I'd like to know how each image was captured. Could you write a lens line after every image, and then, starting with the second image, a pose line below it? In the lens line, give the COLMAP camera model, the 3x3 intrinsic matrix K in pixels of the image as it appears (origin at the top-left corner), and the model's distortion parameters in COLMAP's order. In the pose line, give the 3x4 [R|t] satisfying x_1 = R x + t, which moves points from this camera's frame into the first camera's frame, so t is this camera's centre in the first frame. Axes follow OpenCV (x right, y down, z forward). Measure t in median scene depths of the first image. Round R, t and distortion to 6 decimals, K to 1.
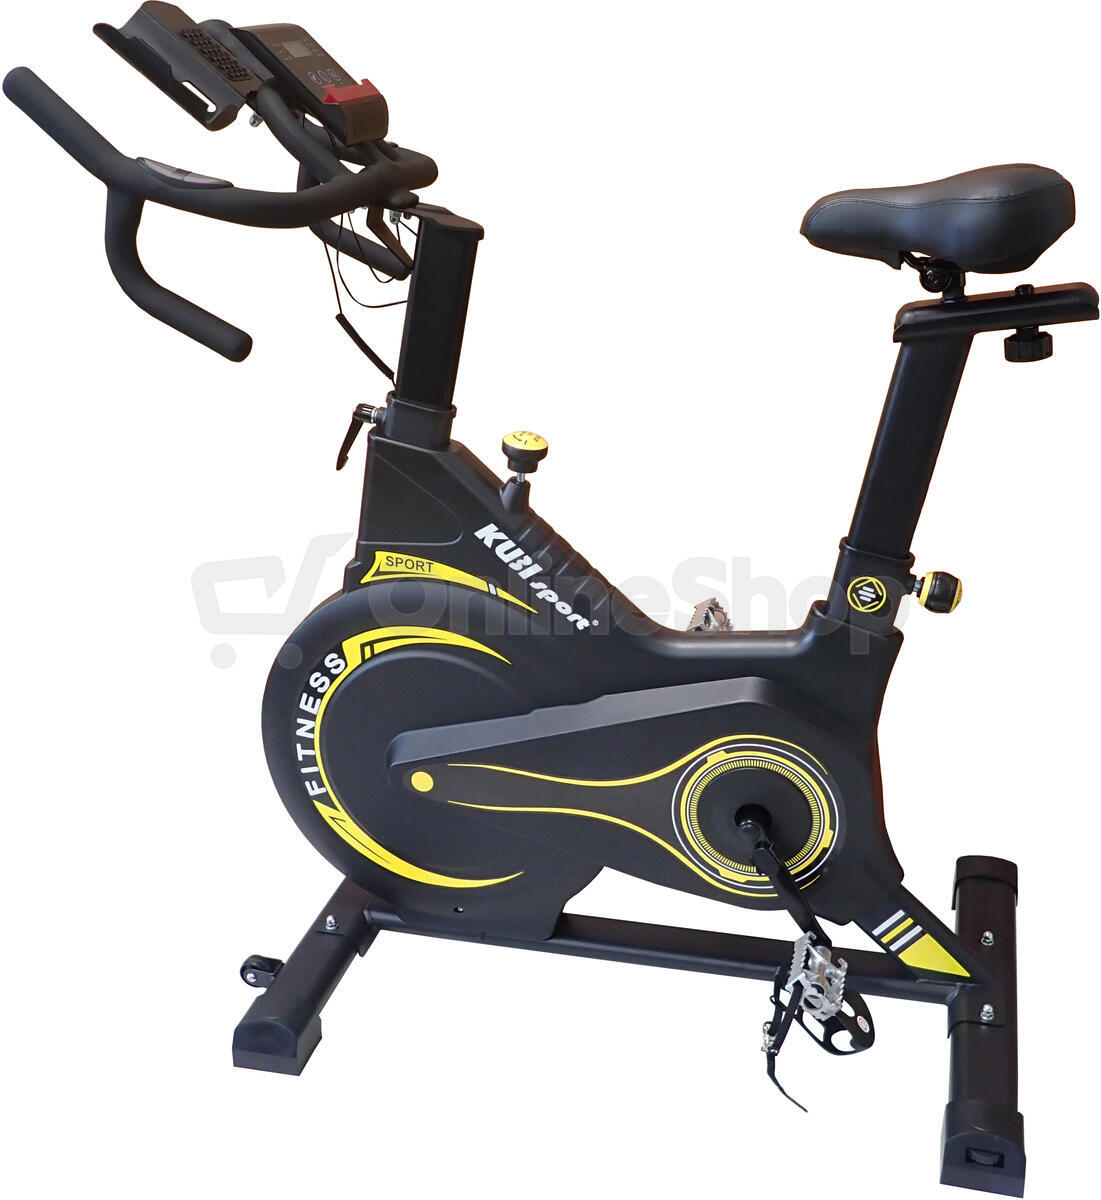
lens RADIAL K [[1012.8, 0, 548.3], [0, 1012.8, 603.5], [0, 0, 1]] dist [-0.002308, 0.001182]
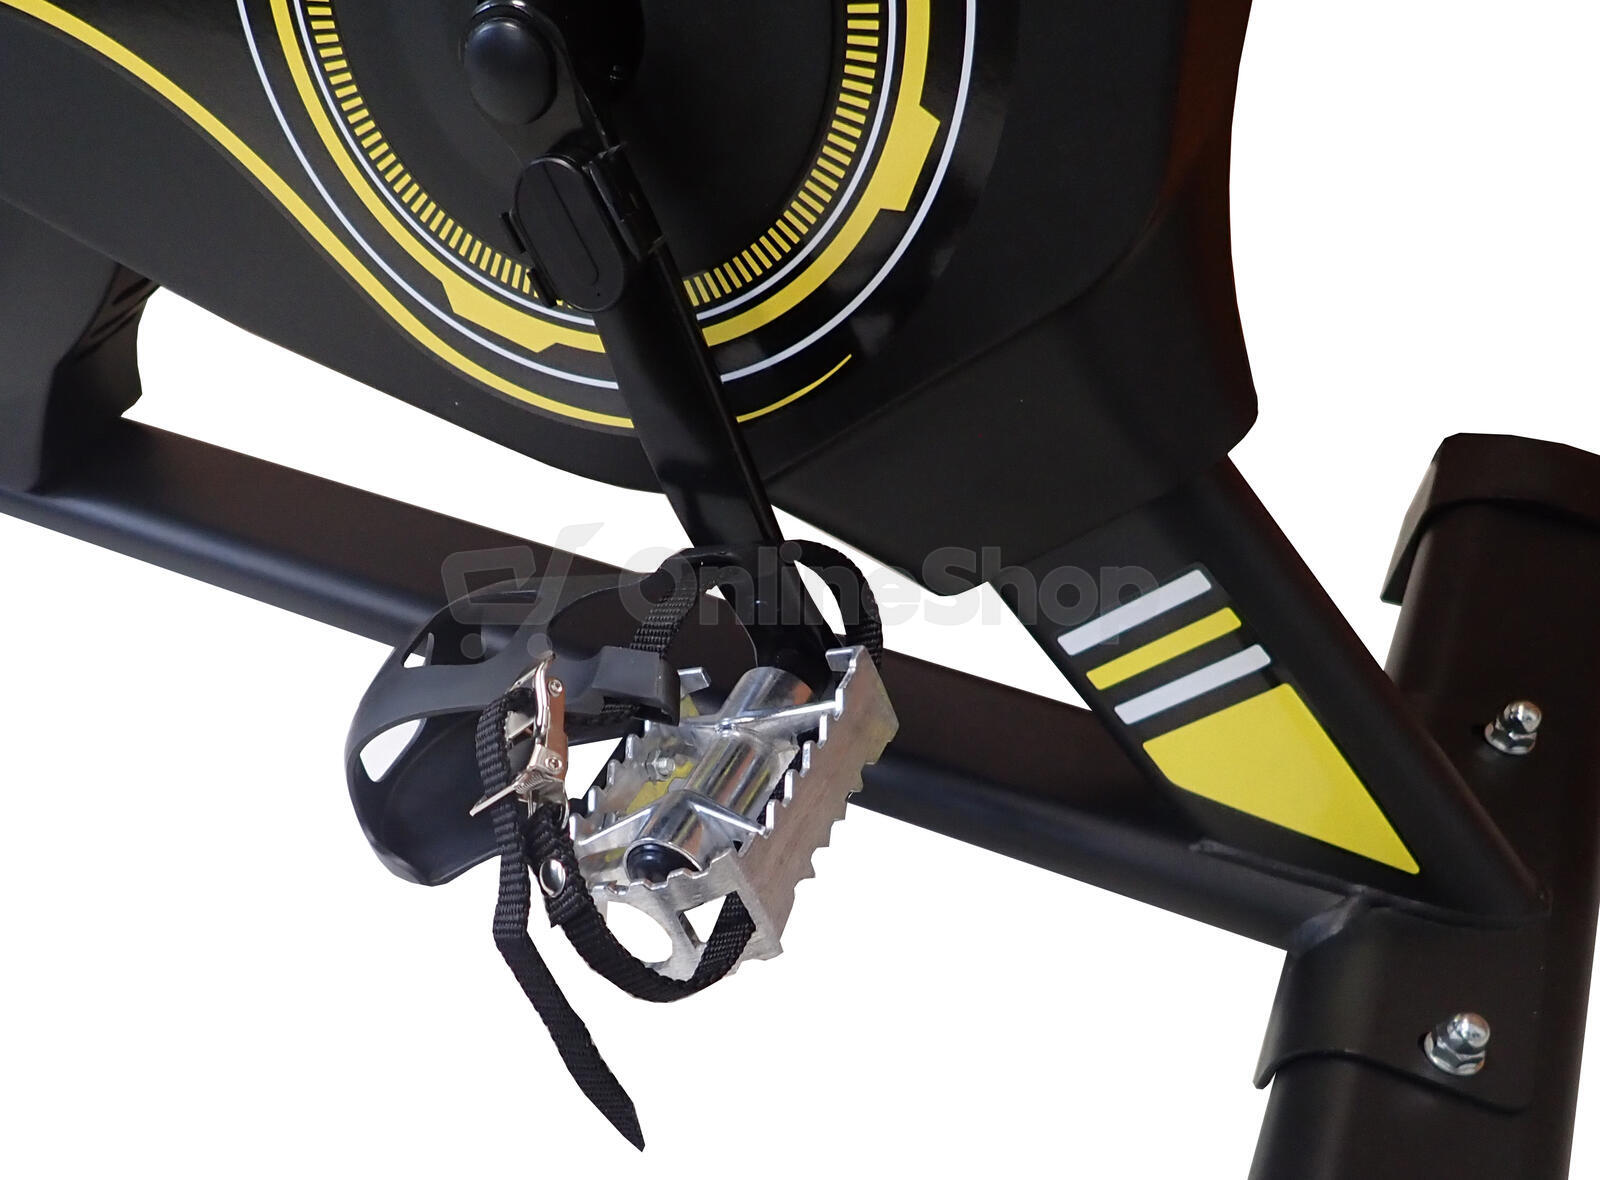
lens RADIAL K [[1278.0, 0, 802.1], [0, 1278.0, 591.3], [0, 0, 1]] dist [0.004333, 0.003763]
pose [[0.989141, 0.146966, 0.001207, 0.260516], [-0.138407, 0.928710, 0.344007, 0.221001], [0.049436, -0.340438, 0.938966, 0.724875]]
